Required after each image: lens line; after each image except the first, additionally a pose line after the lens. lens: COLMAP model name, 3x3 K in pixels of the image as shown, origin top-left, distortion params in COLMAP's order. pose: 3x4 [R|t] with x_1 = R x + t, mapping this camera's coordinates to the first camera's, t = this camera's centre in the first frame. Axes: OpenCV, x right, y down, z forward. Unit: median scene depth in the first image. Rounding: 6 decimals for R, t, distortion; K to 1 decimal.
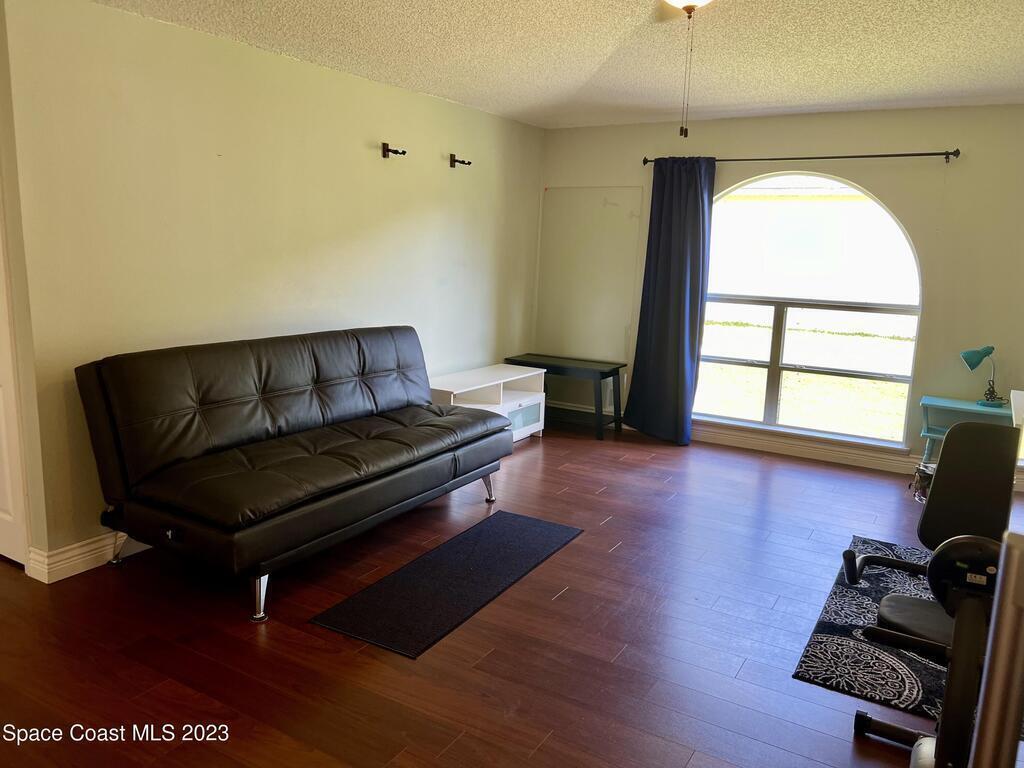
lens RADIAL K [[771.0, 0, 506.1], [0, 771.0, 381.8], [0, 0, 1]] dist [0.053886, -0.073052]
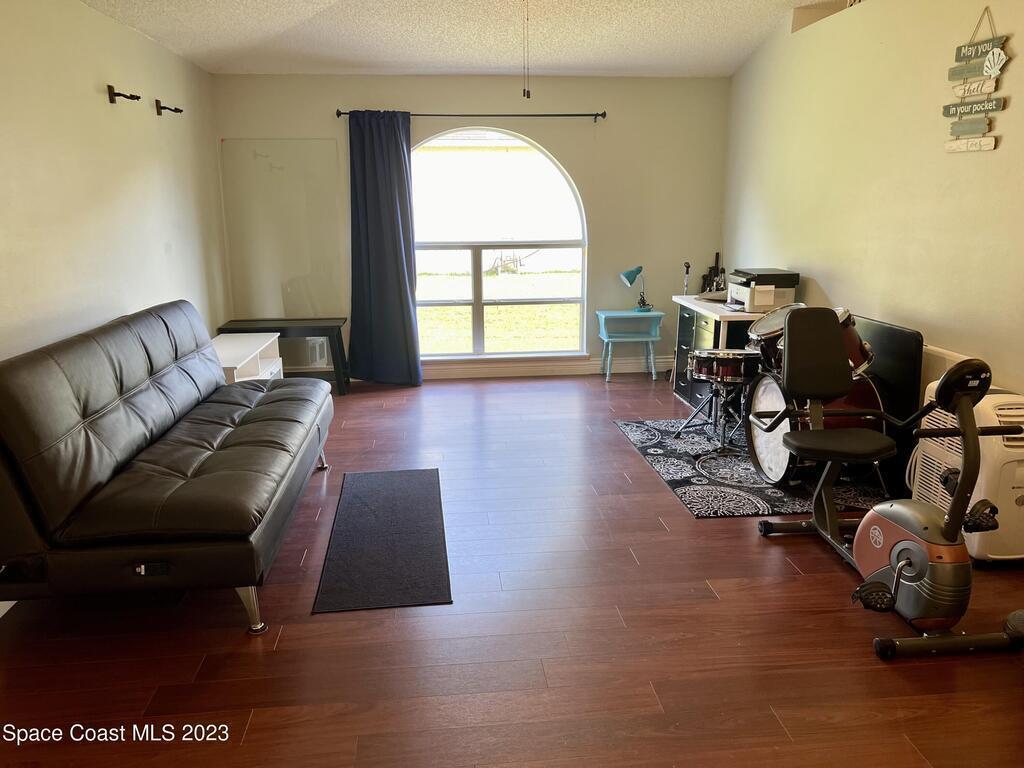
lens RADIAL K [[775.7, 0, 509.5], [0, 775.7, 386.7], [0, 0, 1]] dist [0.066872, -0.073372]
pose [[0.799710, -0.178614, 0.573202, -0.296045], [0.141586, 0.983901, 0.109056, -0.016743], [-0.583452, -0.006056, 0.812125, 0.048633]]
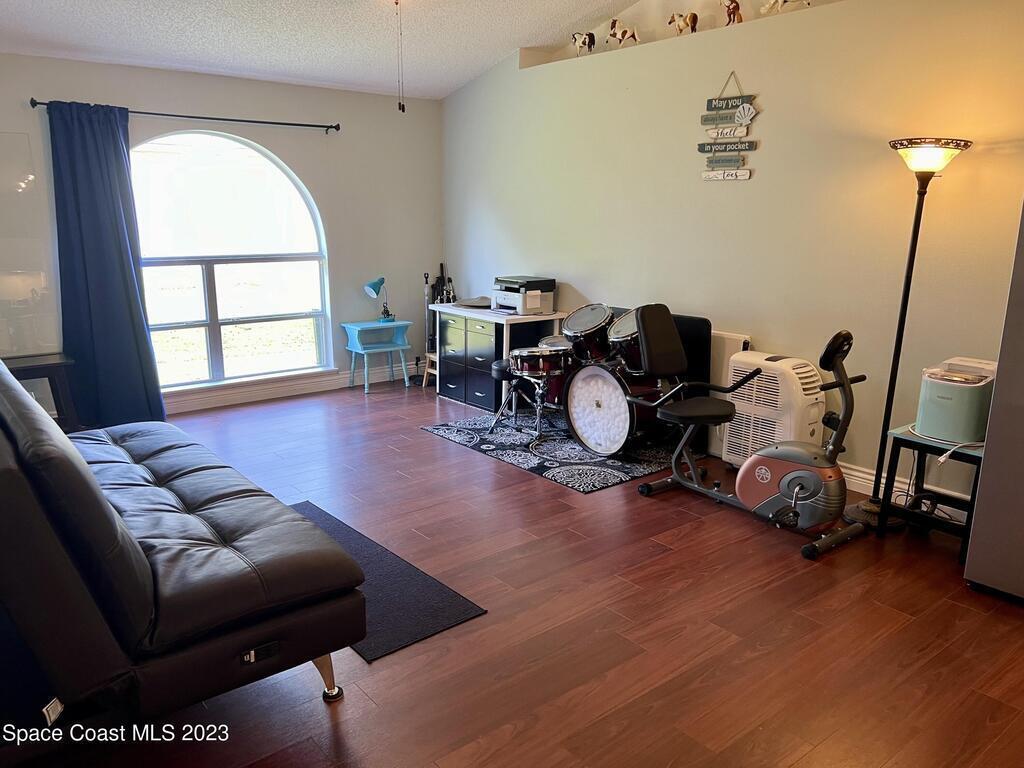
lens RADIAL K [[767.6, 0, 505.4], [0, 767.6, 391.8], [0, 0, 1]] dist [0.087058, -0.111546]
pose [[0.345219, -0.244690, 0.906063, -0.482291], [0.176575, 0.965108, 0.193359, -0.064133], [-0.921762, 0.093237, 0.376380, 0.269353]]
